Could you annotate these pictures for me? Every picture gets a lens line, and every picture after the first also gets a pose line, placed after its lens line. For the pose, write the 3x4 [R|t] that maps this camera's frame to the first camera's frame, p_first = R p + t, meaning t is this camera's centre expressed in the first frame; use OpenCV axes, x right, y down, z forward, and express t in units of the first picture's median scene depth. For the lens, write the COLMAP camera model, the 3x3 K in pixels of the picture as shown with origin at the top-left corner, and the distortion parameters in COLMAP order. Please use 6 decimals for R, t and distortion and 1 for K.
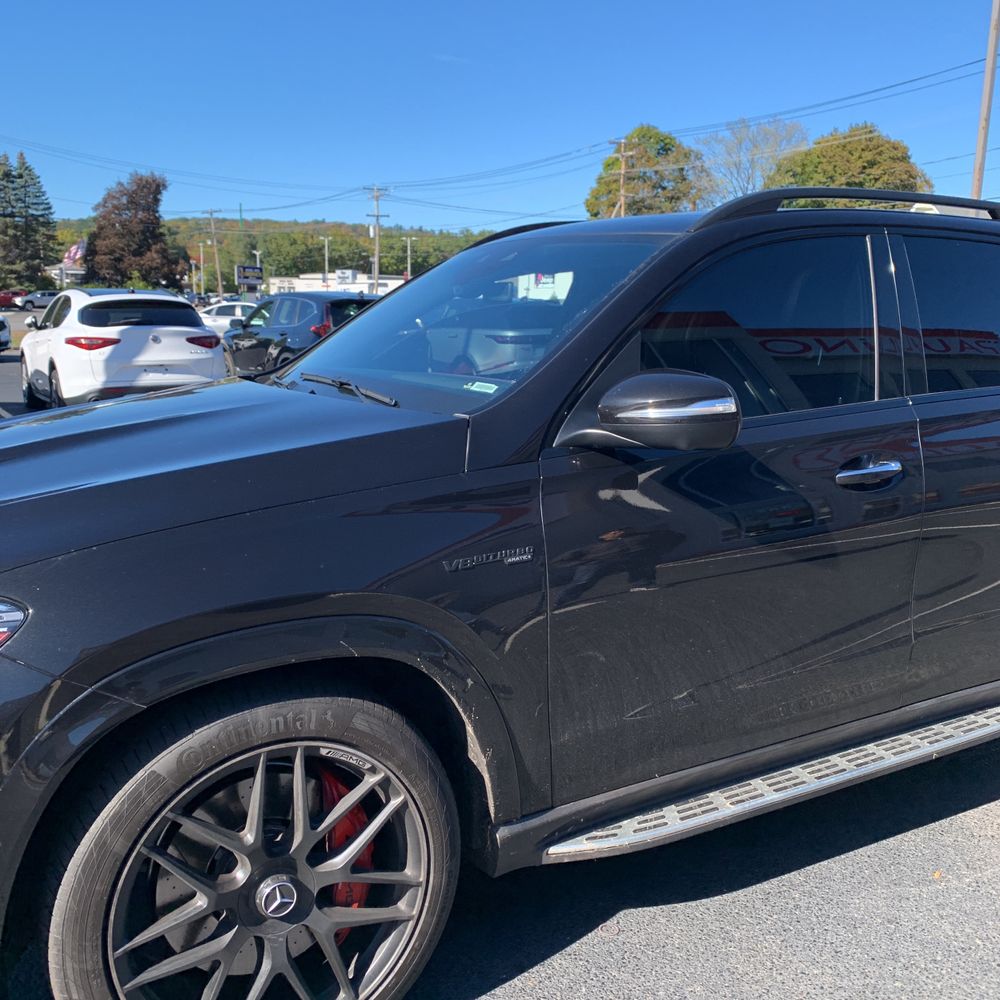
lens RADIAL K [[1040.3, 0, 500.0], [0, 1040.3, 500.0], [0, 0, 1]] dist [0.020056, -0.038297]
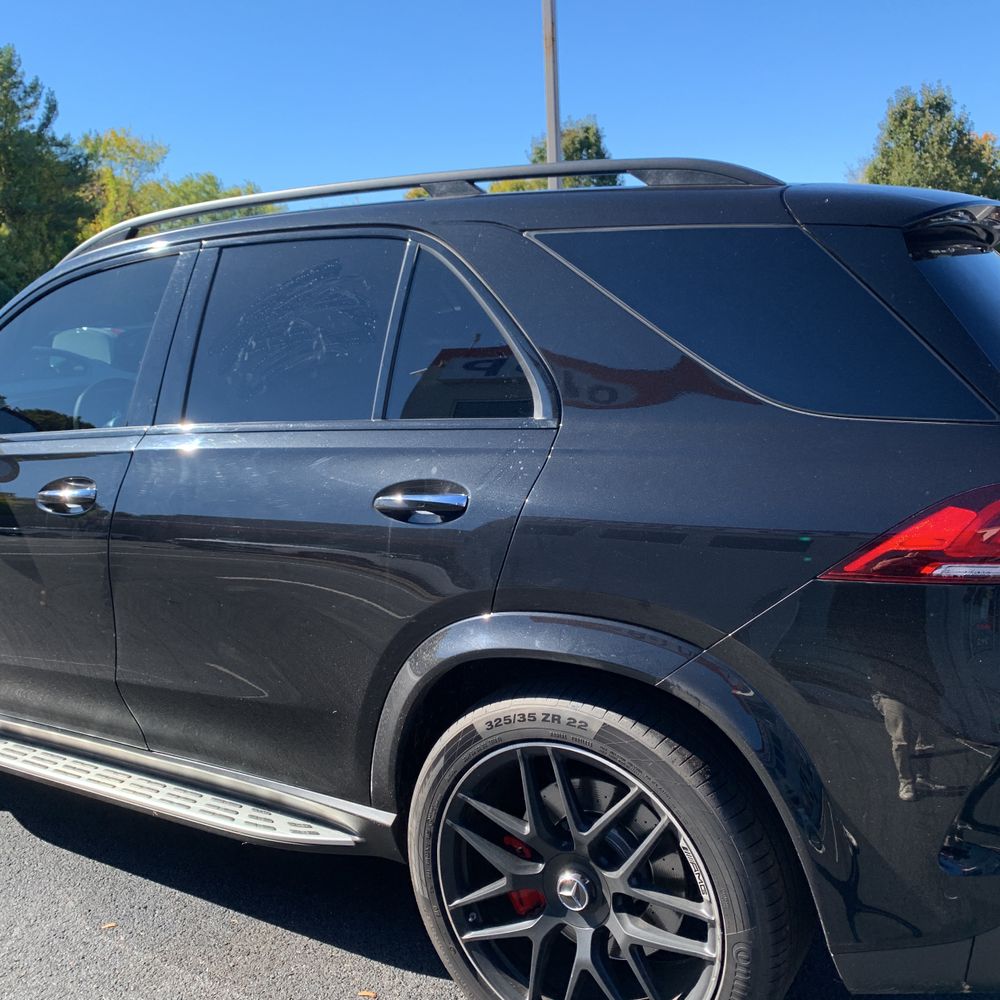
lens RADIAL K [[1040.3, 0, 500.0], [0, 1040.3, 500.0], [0, 0, 1]] dist [0.020056, -0.038297]
pose [[0.469541, 0.114115, -0.875505, 0.074348], [-0.099255, 0.992149, 0.076087, -0.007486], [0.877314, 0.051172, 0.477181, 0.044674]]
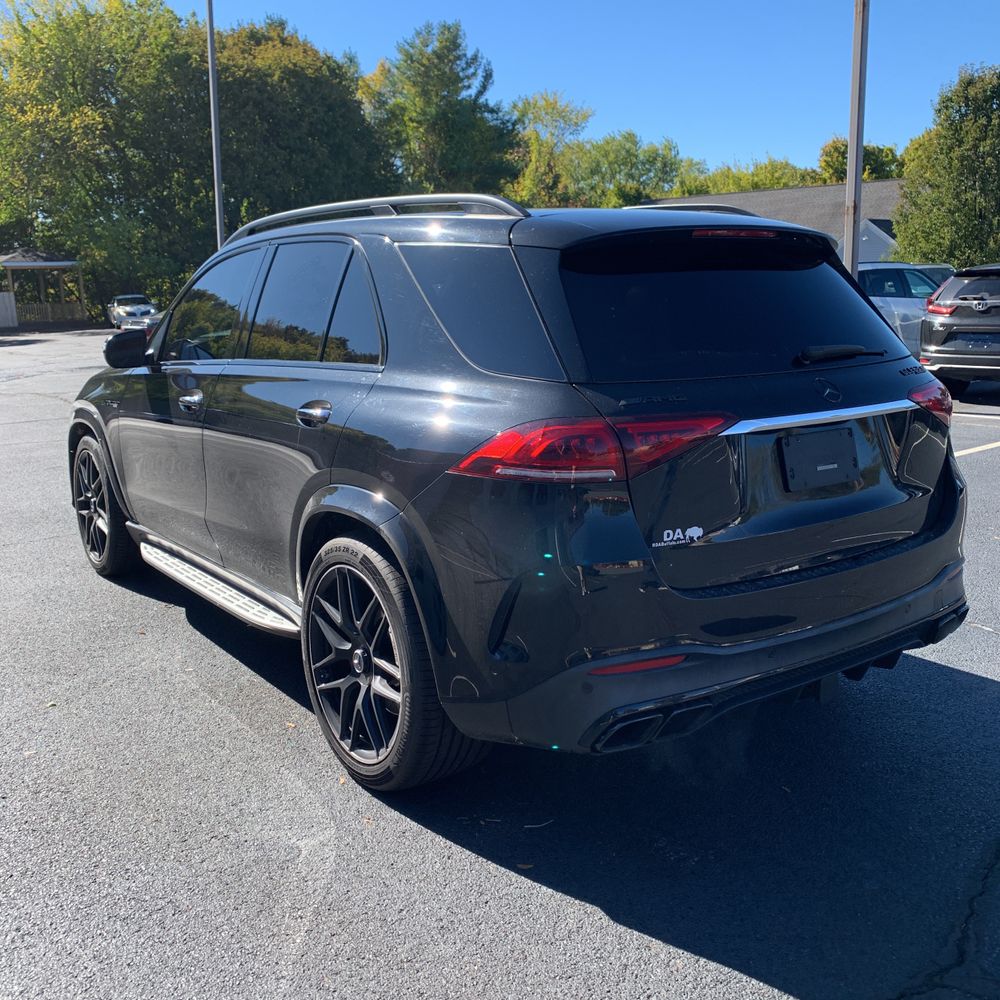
lens RADIAL K [[1033.6, 0, 481.6], [0, 1033.6, 503.0], [0, 0, 1]] dist [0.006231, -0.010352]
pose [[0.077272, 0.185049, -0.979687, 0.102756], [-0.149486, 0.973667, 0.172121, -0.011263], [0.985740, 0.133149, 0.102899, 0.066036]]
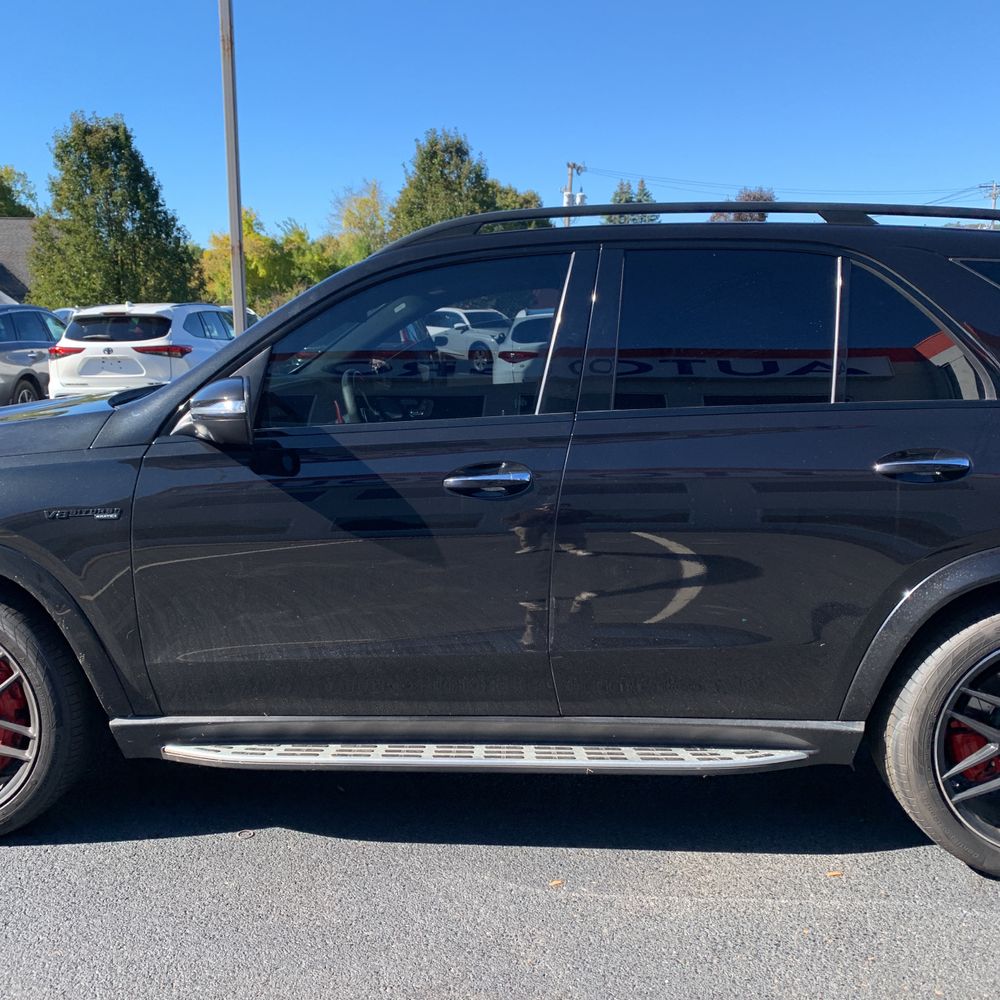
lens RADIAL K [[1066.8, 0, 481.6], [0, 1066.8, 501.5], [0, 0, 1]] dist [-0.003324, -0.025062]
pose [[0.829350, 0.075617, -0.553589, 0.048169], [-0.083461, 0.996450, 0.011073, -0.000765], [0.552460, 0.037020, 0.832717, 0.004569]]
